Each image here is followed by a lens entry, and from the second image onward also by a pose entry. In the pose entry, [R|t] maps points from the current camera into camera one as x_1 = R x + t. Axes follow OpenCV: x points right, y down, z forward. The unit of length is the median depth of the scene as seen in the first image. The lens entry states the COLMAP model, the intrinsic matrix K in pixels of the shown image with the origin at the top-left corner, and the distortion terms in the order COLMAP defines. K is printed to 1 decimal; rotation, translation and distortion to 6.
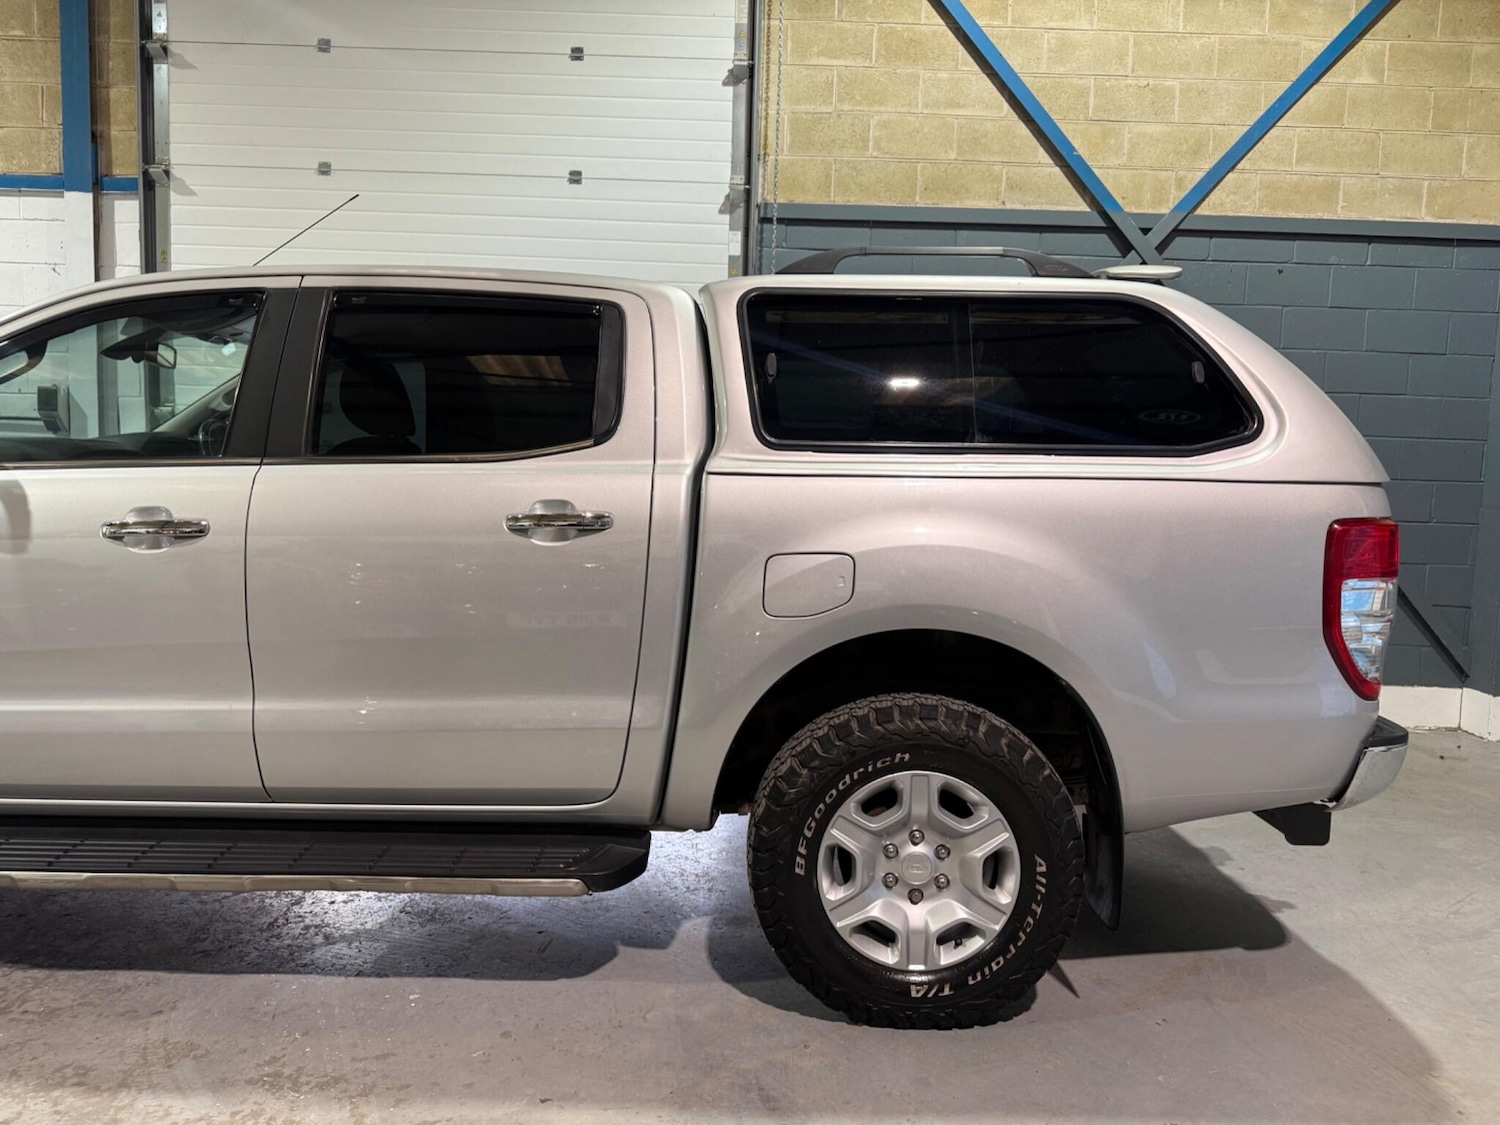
lens RADIAL K [[1067.7, 0, 749.9], [0, 1067.7, 558.0], [0, 0, 1]] dist [0.028647, -0.038418]
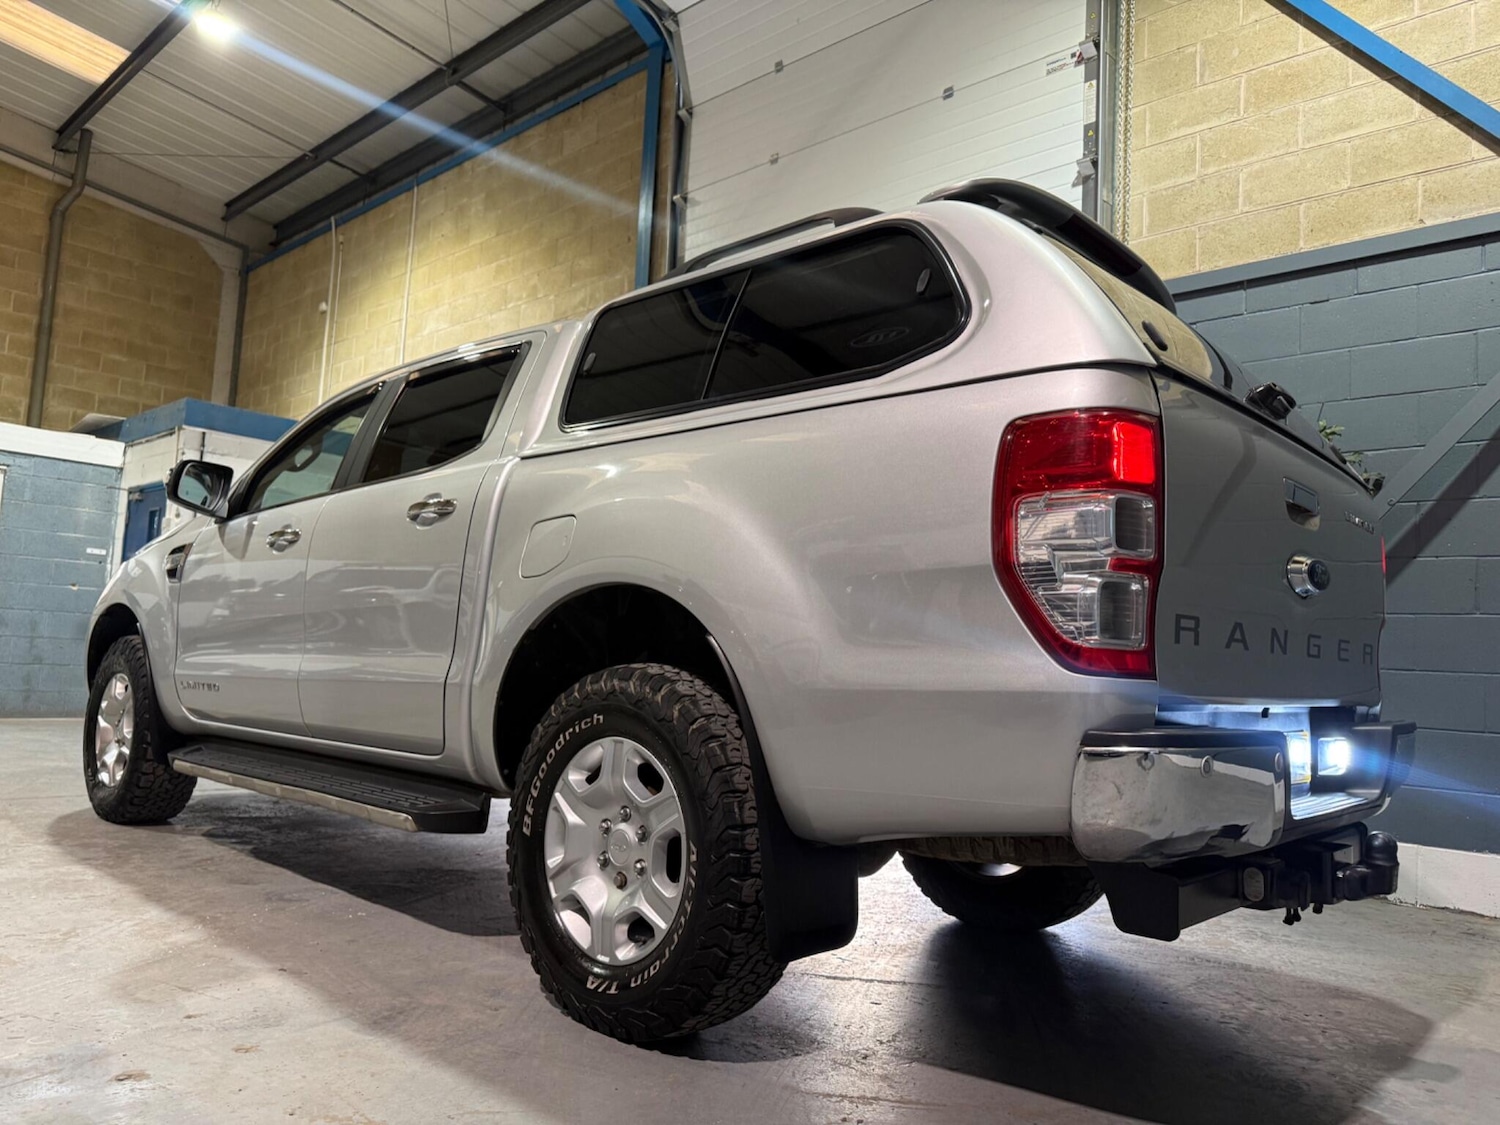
lens RADIAL K [[1067.0, 0, 745.7], [0, 1067.0, 558.0], [0, 0, 1]] dist [0.002606, -0.005717]
pose [[0.731417, -0.058374, -0.679428, 0.399675], [-0.087673, 0.980011, -0.178581, 0.091097], [0.676271, 0.190185, 0.711679, 0.170046]]
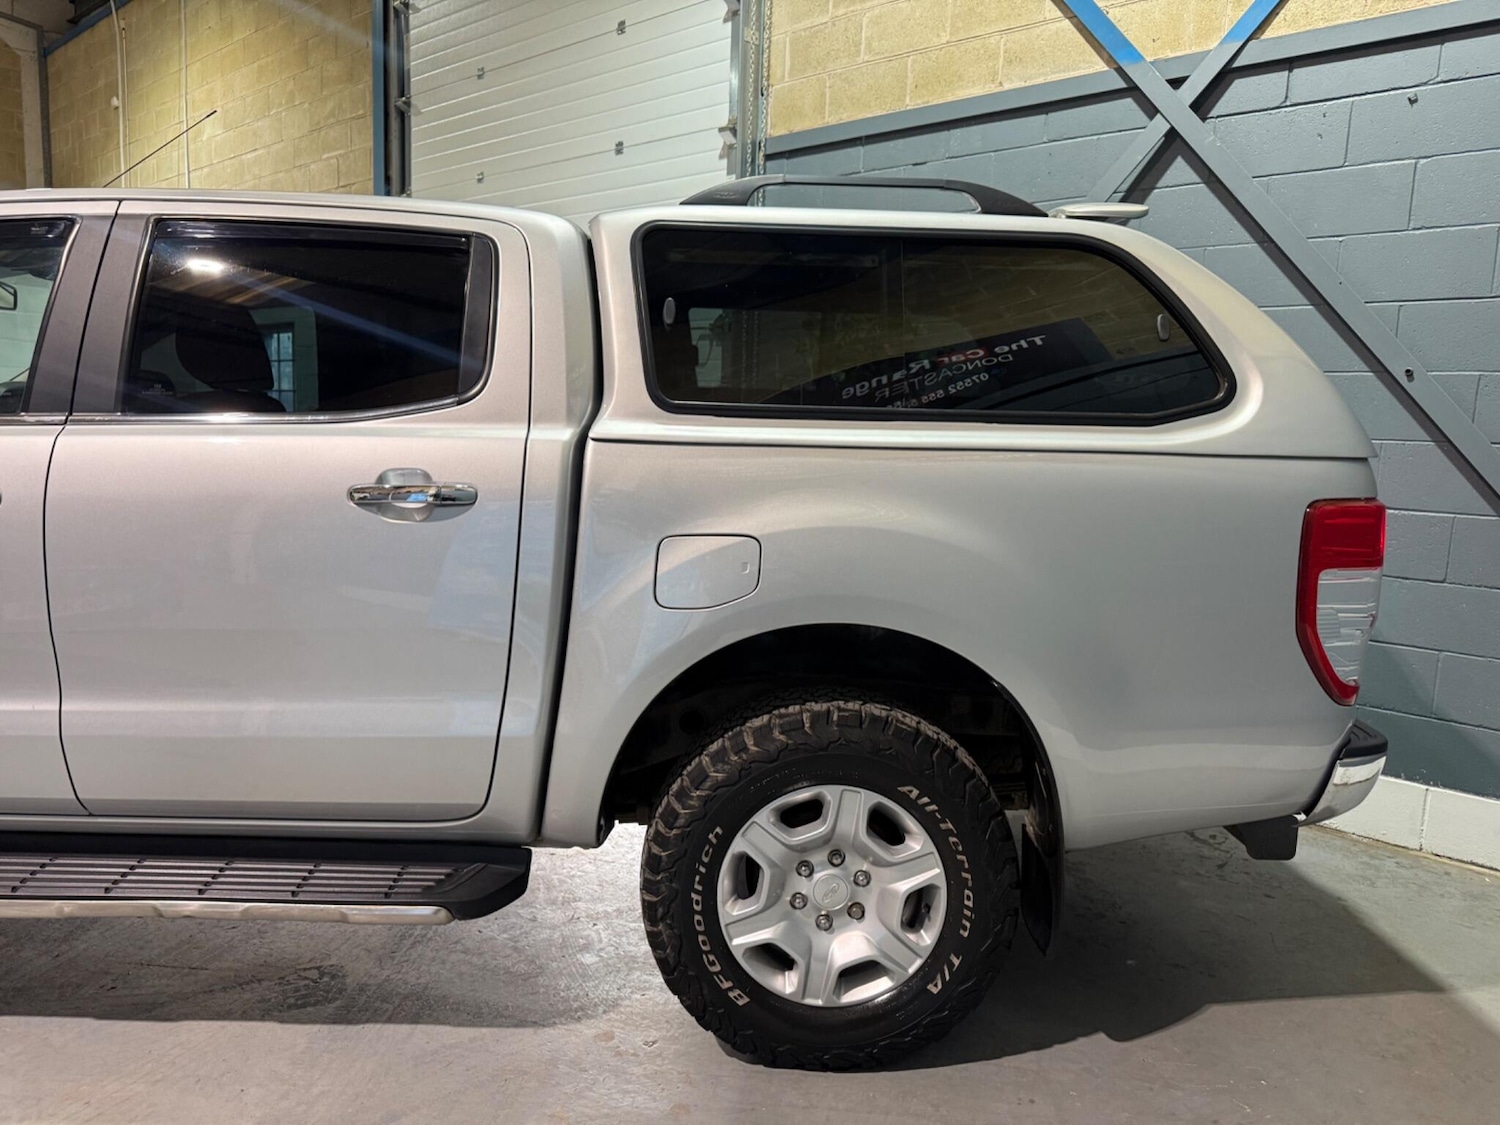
lens RADIAL K [[1063.9, 0, 750.0], [0, 1063.9, 562.5], [0, 0, 1]] dist [0.007271, -0.012116]
pose [[0.746404, 0.080929, -0.660554, 0.654256], [-0.069536, 0.996629, 0.043531, -0.007964], [0.661850, 0.013440, 0.749516, 0.316898]]
